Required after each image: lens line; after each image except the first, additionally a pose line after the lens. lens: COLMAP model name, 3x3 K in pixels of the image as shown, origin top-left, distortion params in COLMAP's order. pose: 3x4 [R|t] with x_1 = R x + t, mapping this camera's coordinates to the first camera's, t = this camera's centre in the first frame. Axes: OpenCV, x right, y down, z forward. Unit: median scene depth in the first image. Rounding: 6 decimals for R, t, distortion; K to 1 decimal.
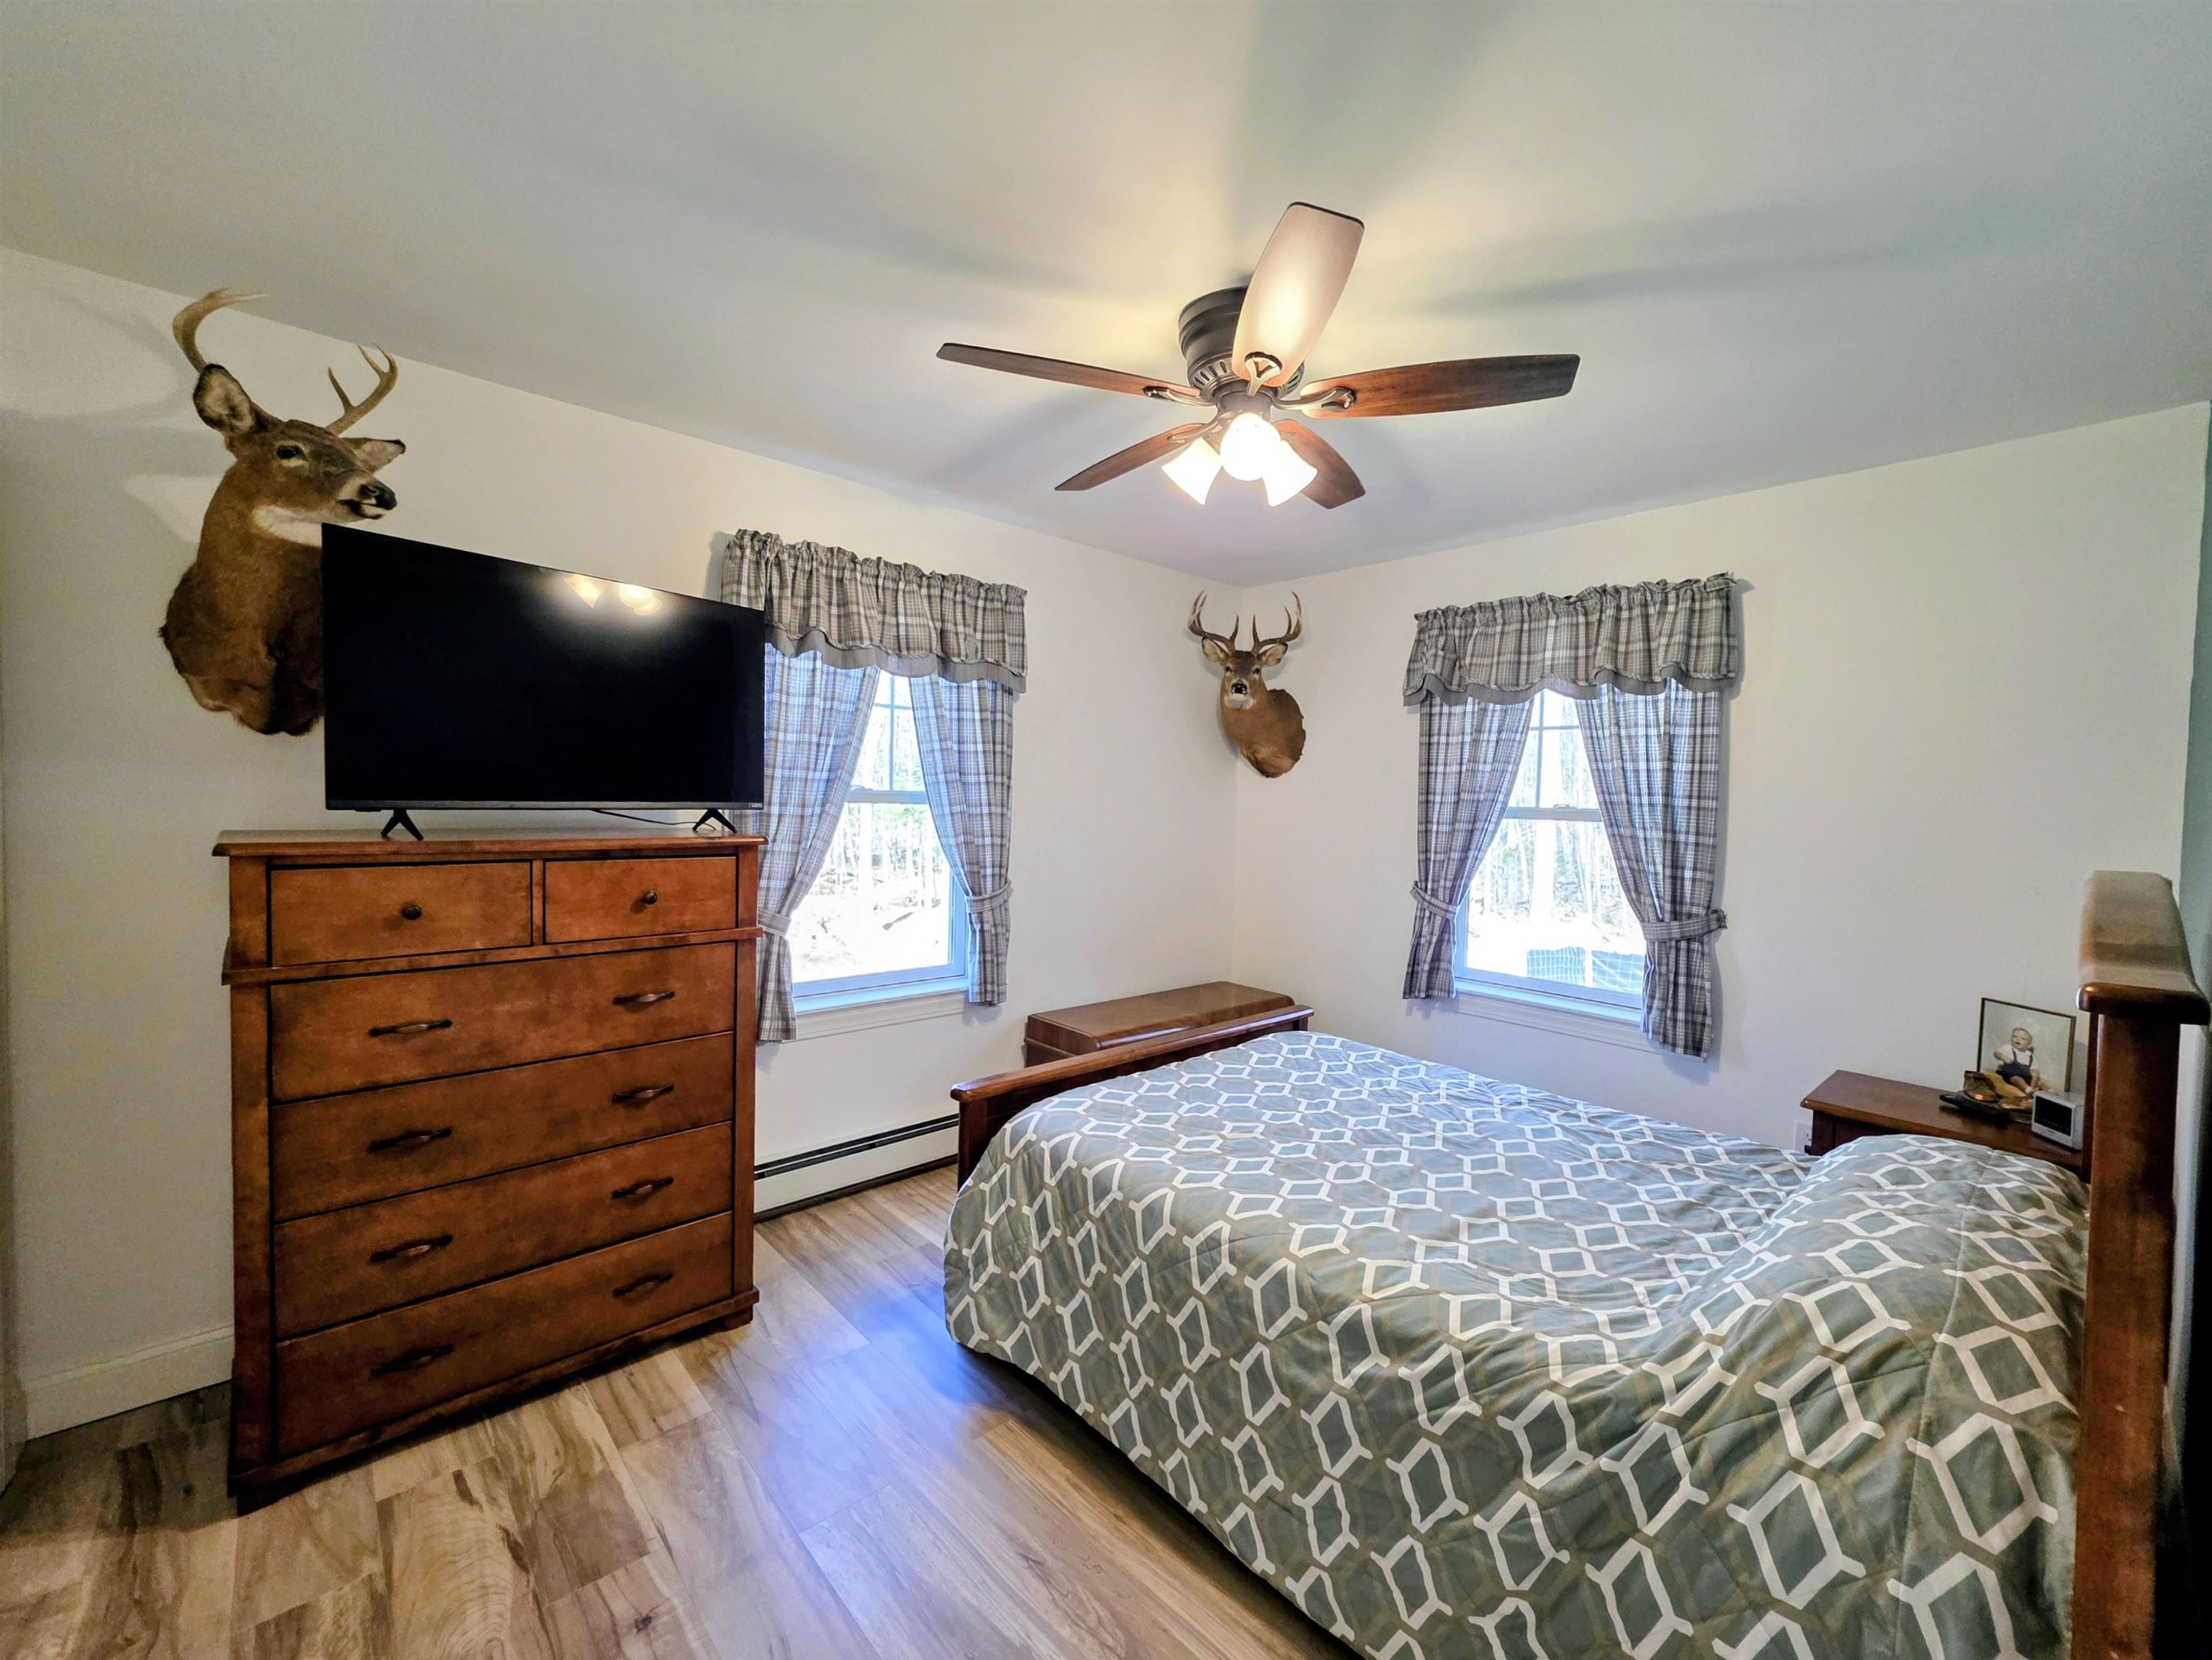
lens RADIAL K [[898.1, 0, 1121.6], [0, 898.1, 834.2], [0, 0, 1]] dist [0.000988, 0.000918]
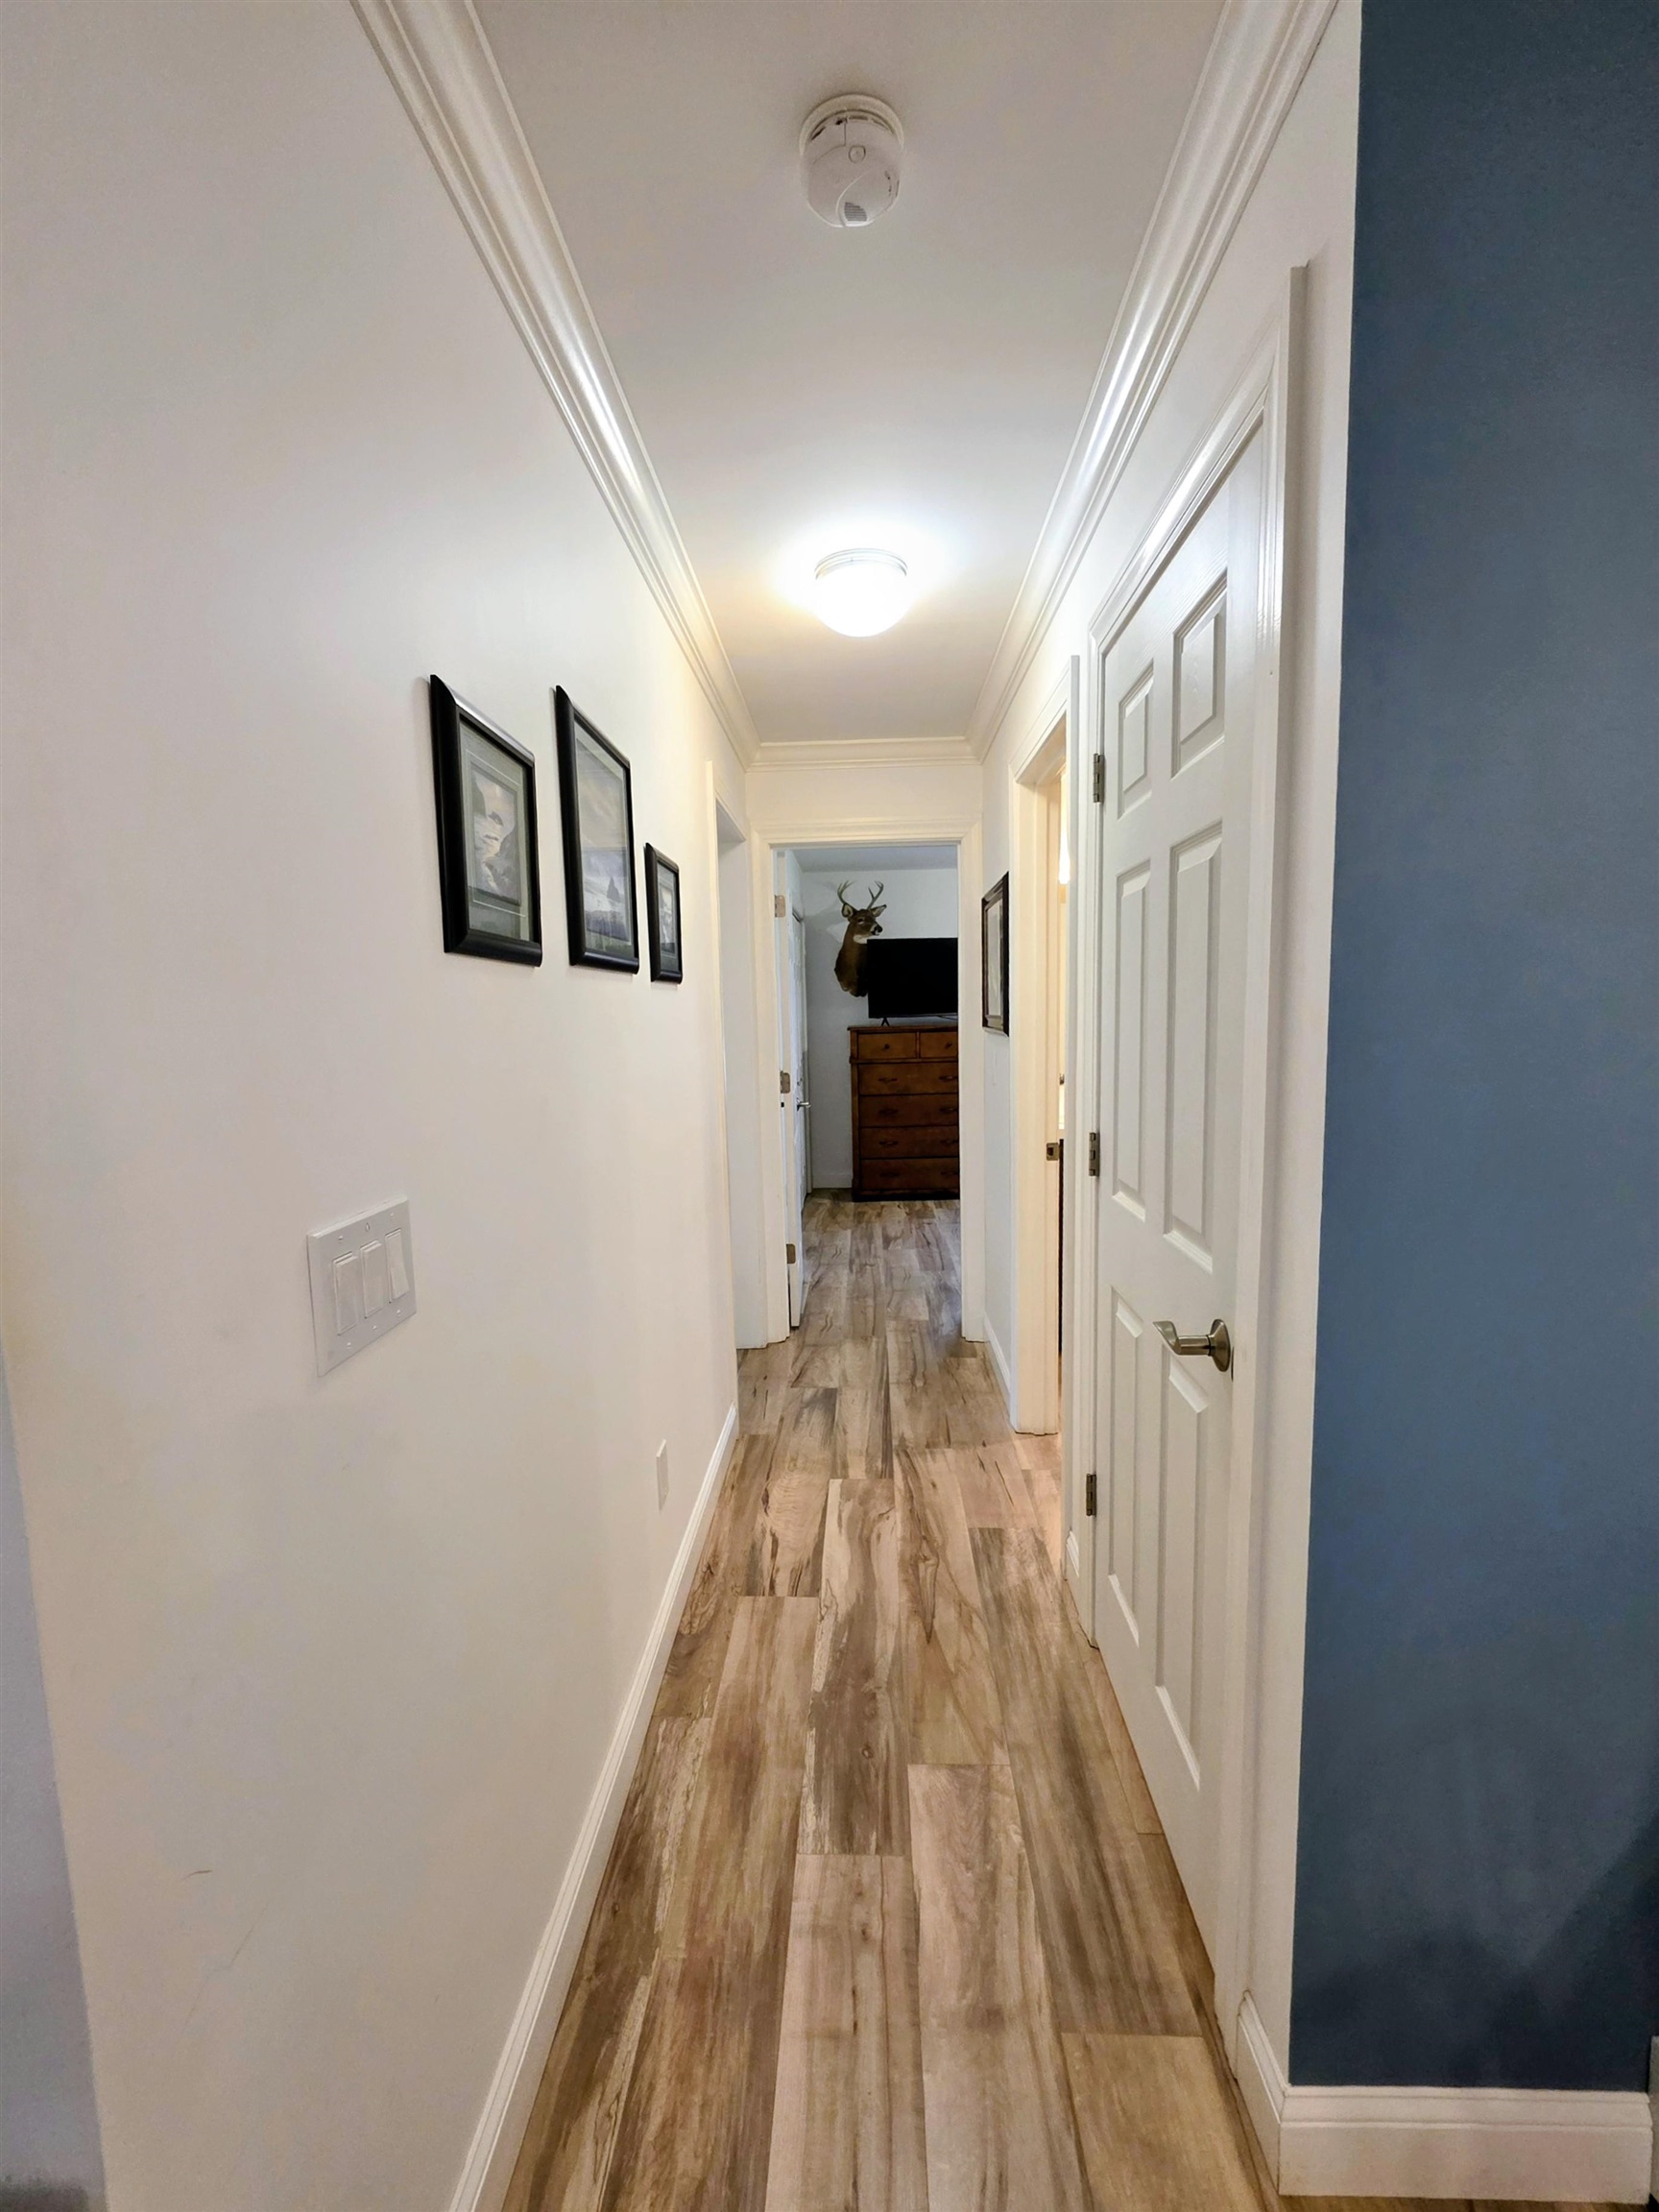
lens RADIAL K [[897.9, 0, 829.5], [0, 897.9, 1106.0], [0, 0, 1]] dist [0.000988, 0.000918]
pose [[0.711763, 0.044073, -0.701036, 1.508672], [0.016457, 0.996709, 0.079371, 0.034493], [0.702227, -0.068030, 0.708695, -1.652762]]
